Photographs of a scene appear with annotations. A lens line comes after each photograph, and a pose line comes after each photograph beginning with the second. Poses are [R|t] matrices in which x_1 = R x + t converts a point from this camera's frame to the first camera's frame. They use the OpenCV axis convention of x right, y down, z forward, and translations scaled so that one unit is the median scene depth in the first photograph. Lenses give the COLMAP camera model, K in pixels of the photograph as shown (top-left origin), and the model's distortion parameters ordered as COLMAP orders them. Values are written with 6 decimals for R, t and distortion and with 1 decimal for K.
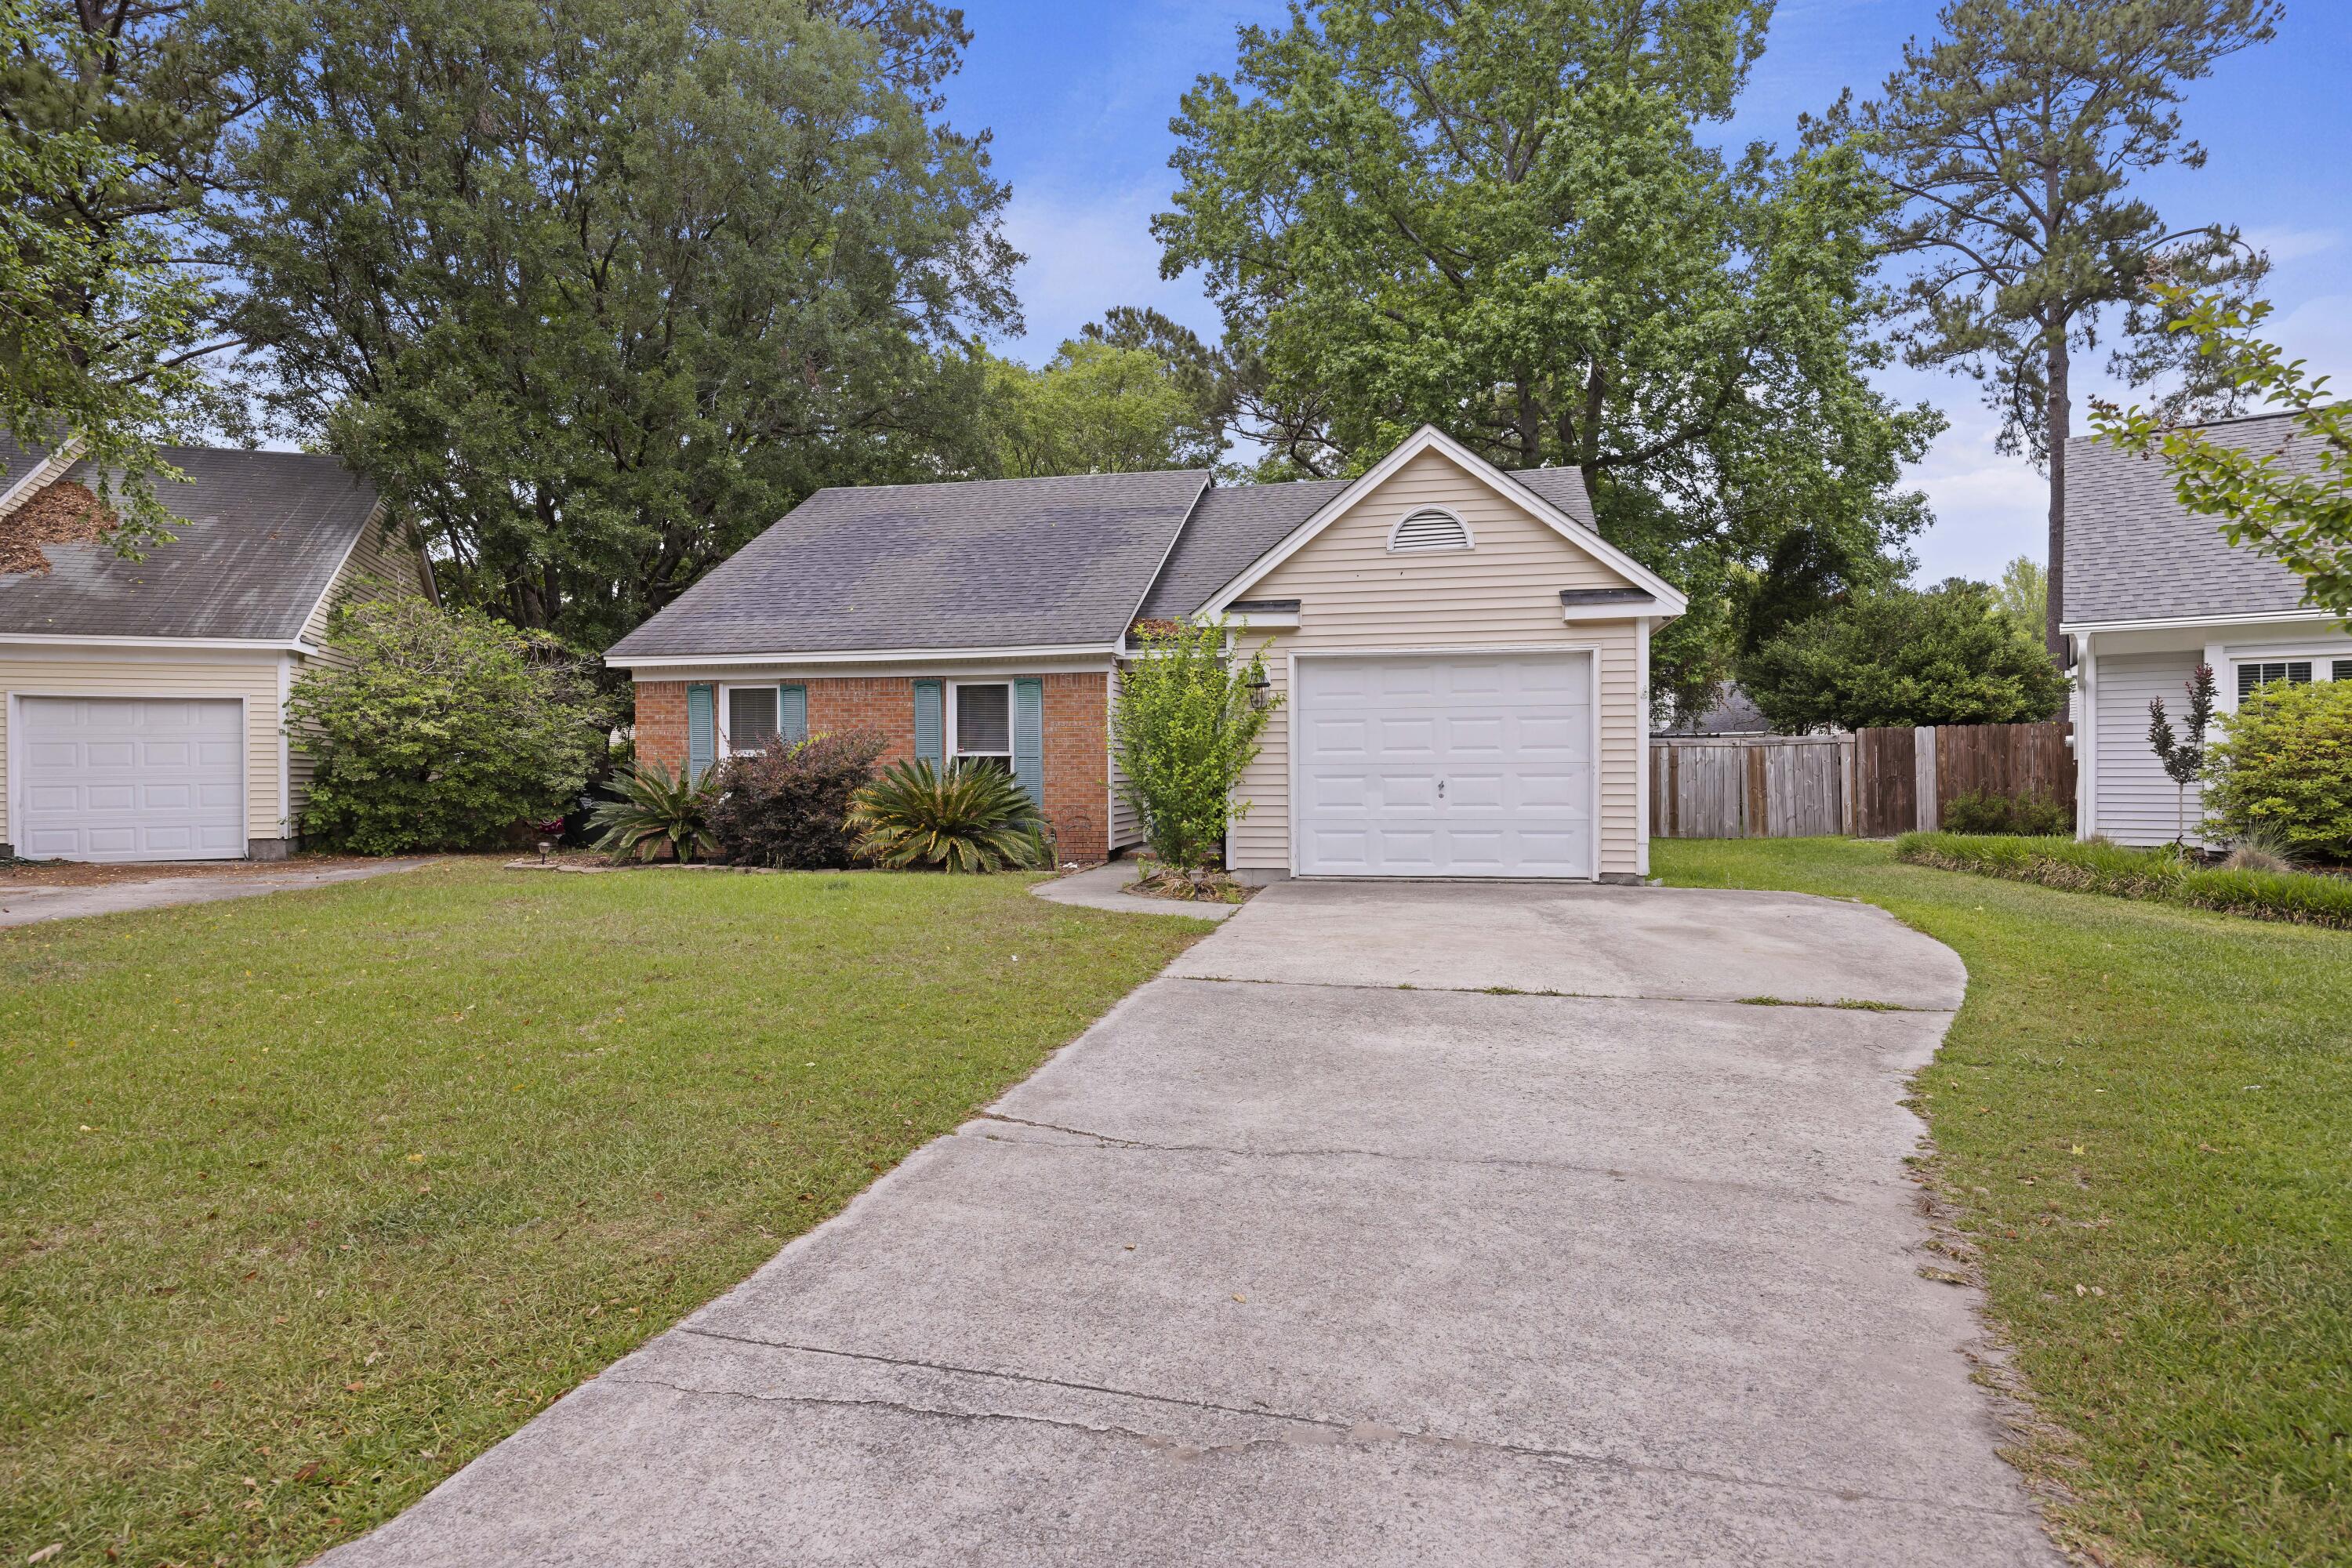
lens RADIAL K [[1275.8, 0, 1184.4], [0, 1275.8, 786.0], [0, 0, 1]] dist [0.000663, -0.002083]
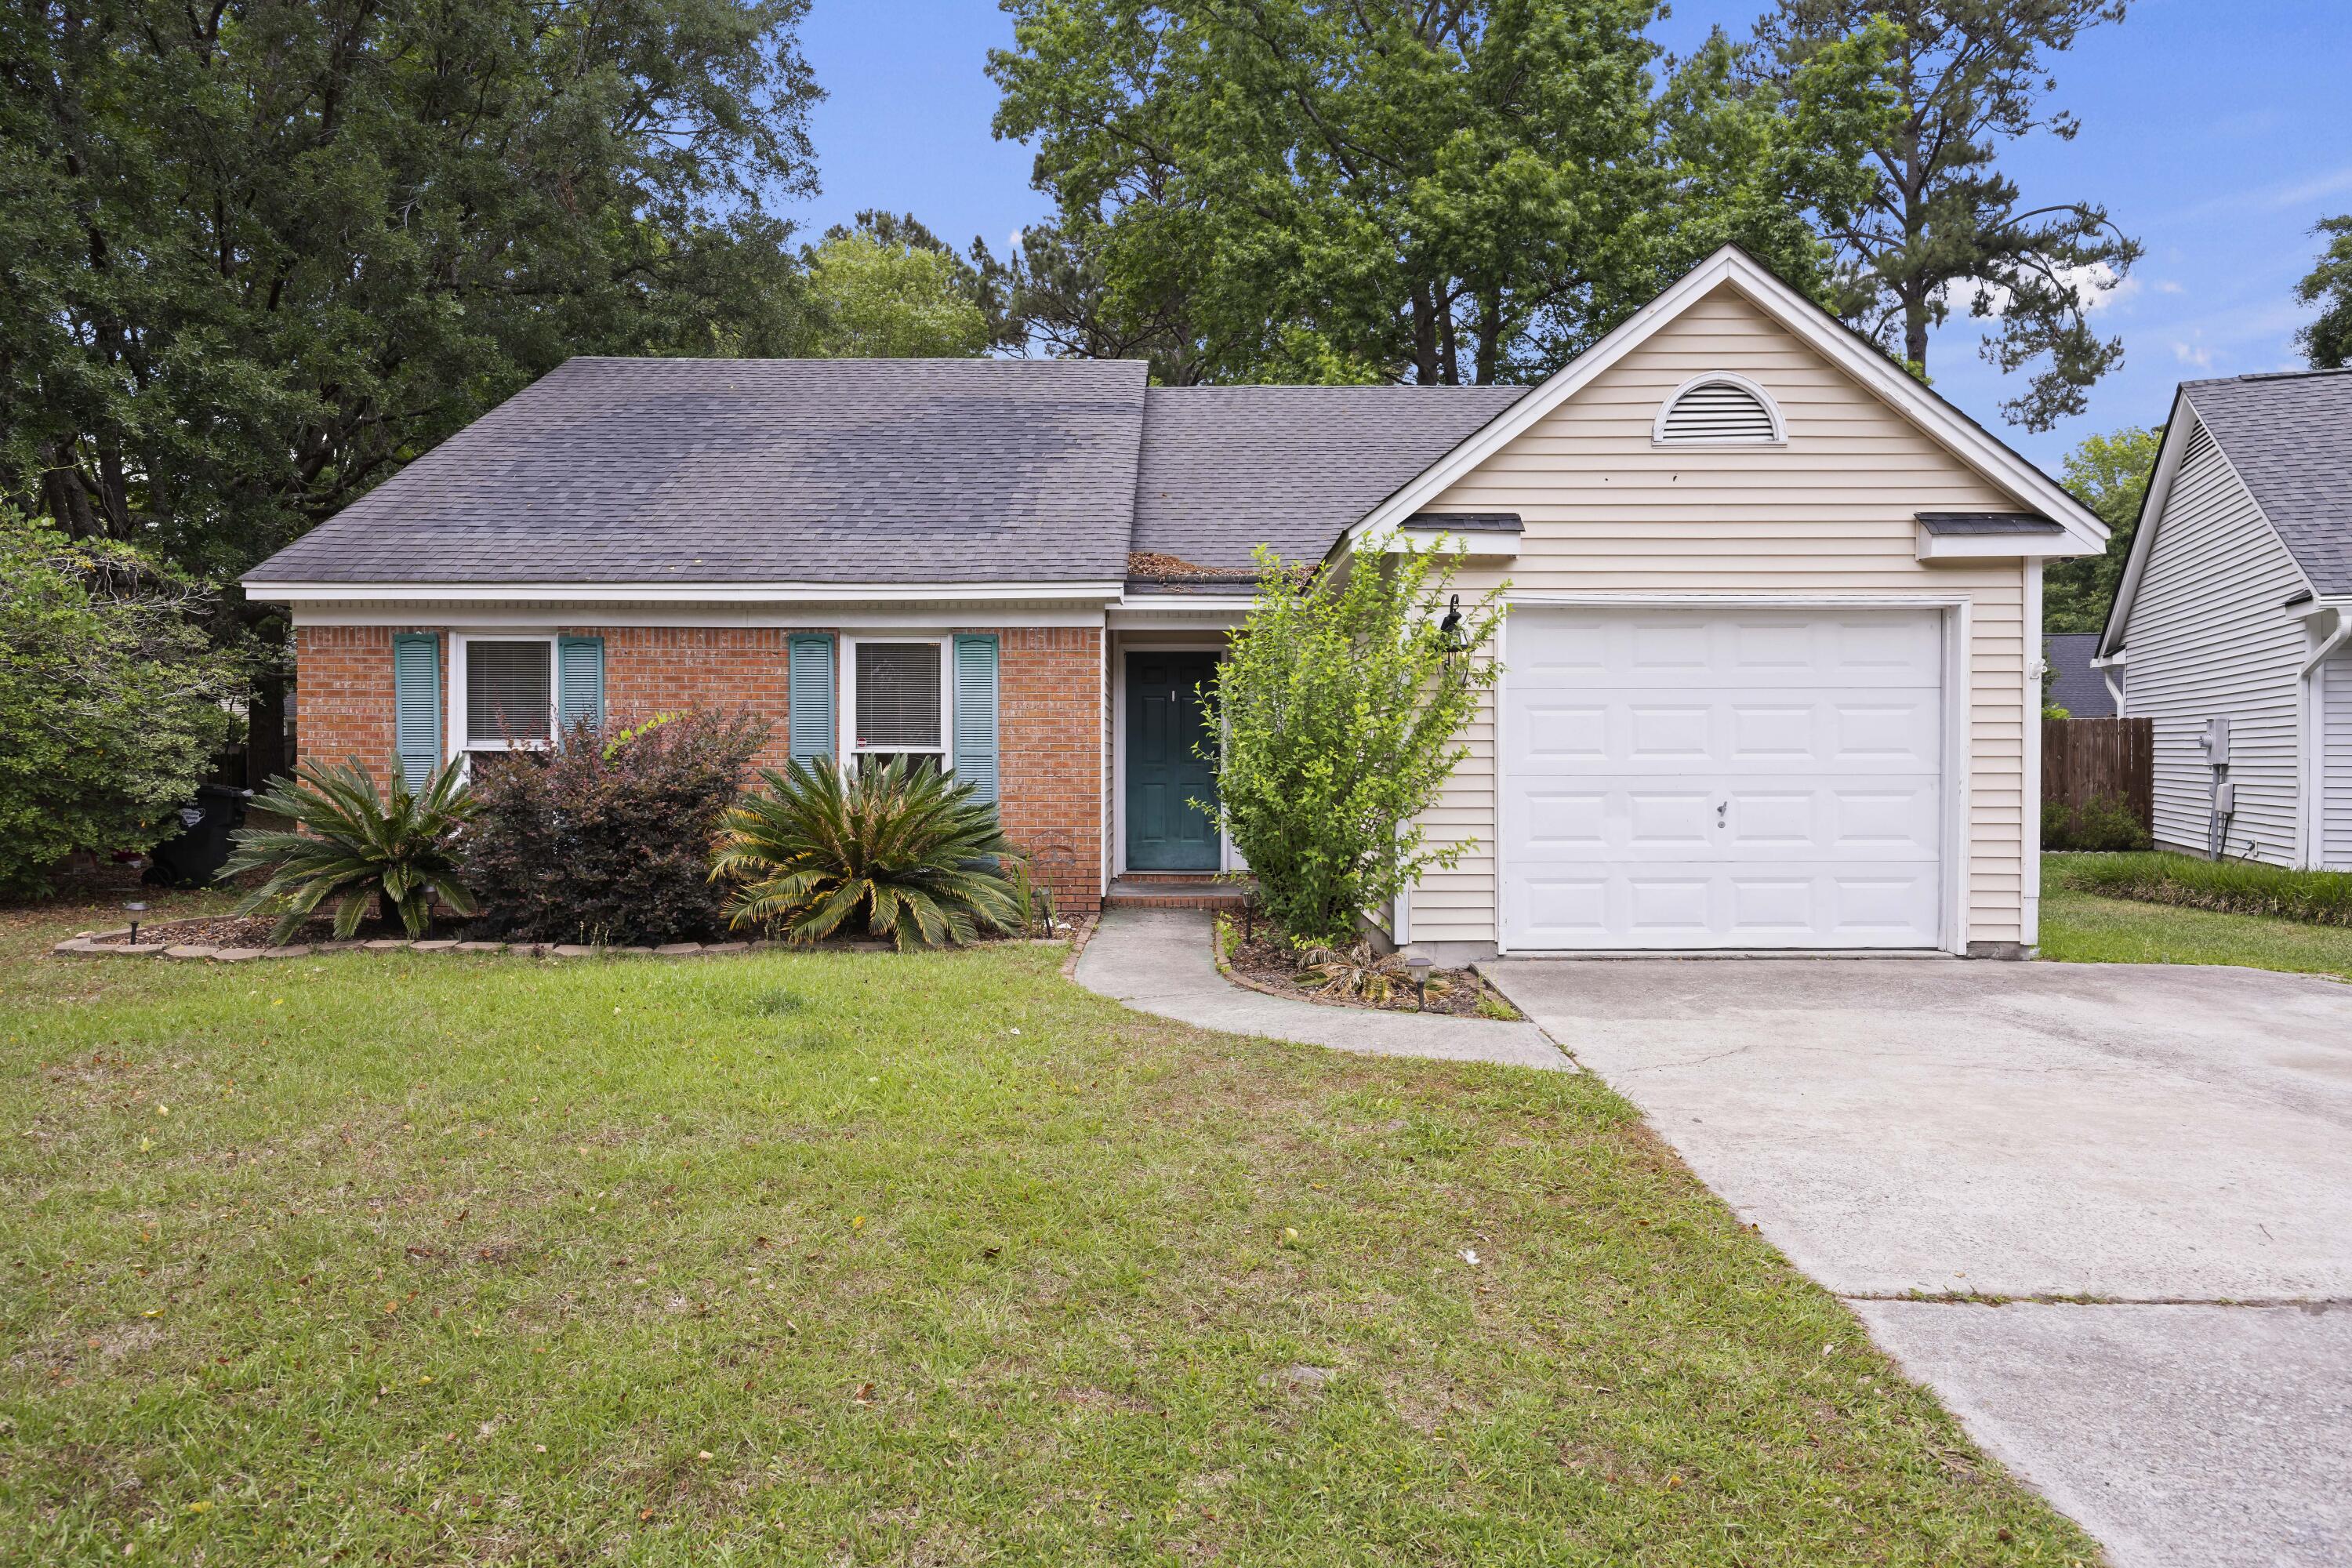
lens RADIAL K [[1367.4, 0, 1166.6], [0, 1367.4, 766.2], [0, 0, 1]] dist [-0.002119, -0.002516]
pose [[0.978174, 0.004364, 0.207742, -0.160195], [-0.003291, 0.999979, -0.005510, -0.012581], [-0.207762, 0.004706, 0.978168, 0.277091]]
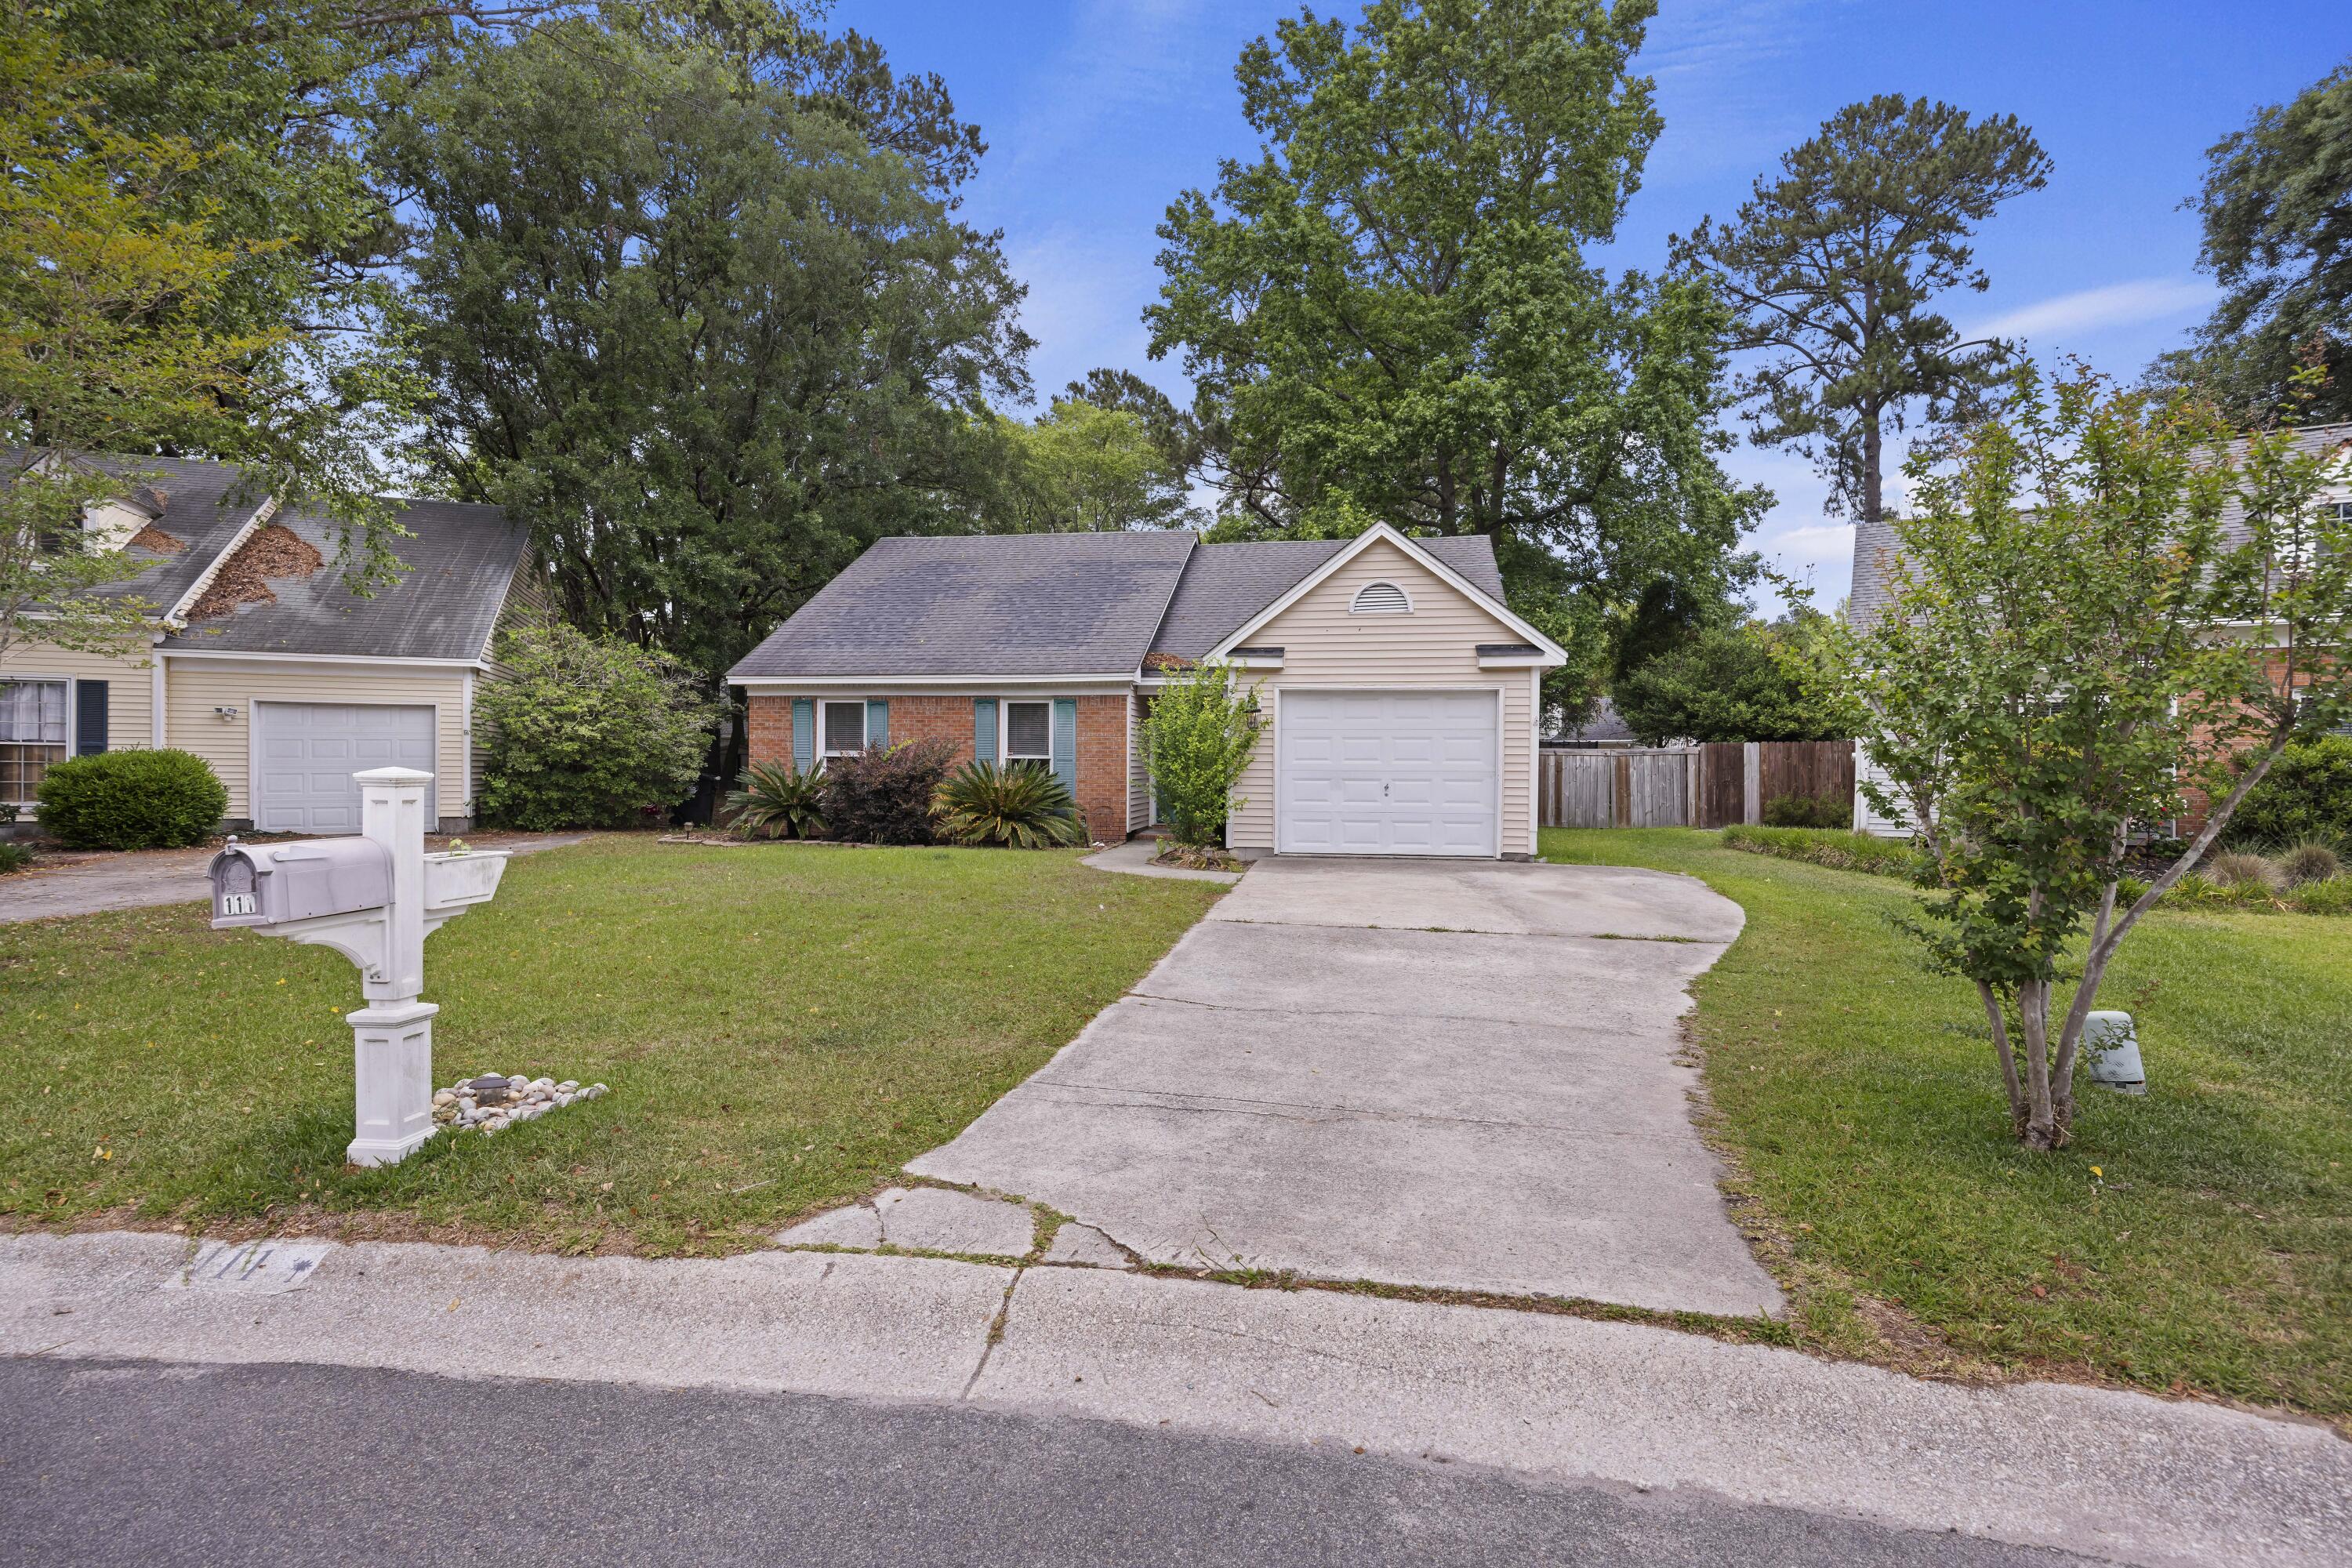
lens RADIAL K [[1127.3, 0, 1180.7], [0, 1127.3, 789.7], [0, 0, 1]] dist [-0.008276, 0.002918]
pose [[0.999142, 0.011030, 0.039908, -0.046615], [-0.011487, 0.999871, 0.011242, -0.006272], [-0.039778, -0.011691, 0.999140, -0.133365]]
